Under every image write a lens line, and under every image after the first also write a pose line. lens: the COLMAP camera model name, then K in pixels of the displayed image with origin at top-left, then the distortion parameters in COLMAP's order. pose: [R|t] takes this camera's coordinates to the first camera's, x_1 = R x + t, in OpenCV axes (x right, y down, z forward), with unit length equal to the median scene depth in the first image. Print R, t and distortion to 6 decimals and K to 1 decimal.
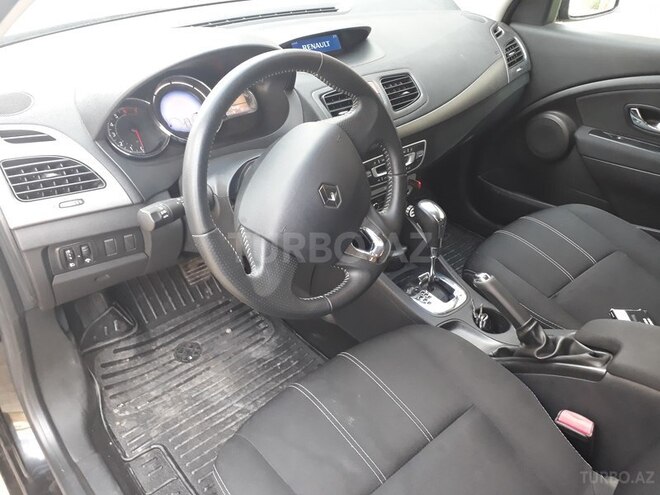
lens RADIAL K [[530.0, 0, 330.0], [0, 530.0, 247.5], [0, 0, 1]] dist [0.008802, -0.016478]
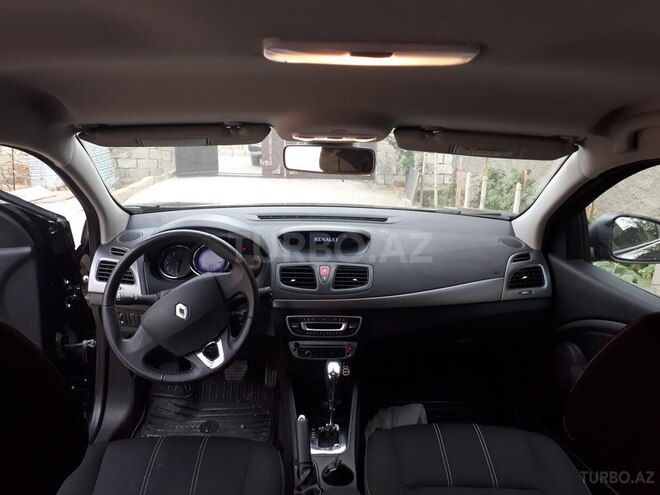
lens RADIAL K [[530.0, 0, 330.0], [0, 530.0, 247.5], [0, 0, 1]] dist [0.008802, -0.016478]
pose [[0.758355, 0.149051, -0.634572, 0.808238], [-0.365930, 0.902980, -0.225215, -0.033725], [0.539438, 0.403002, 0.739322, -0.055528]]
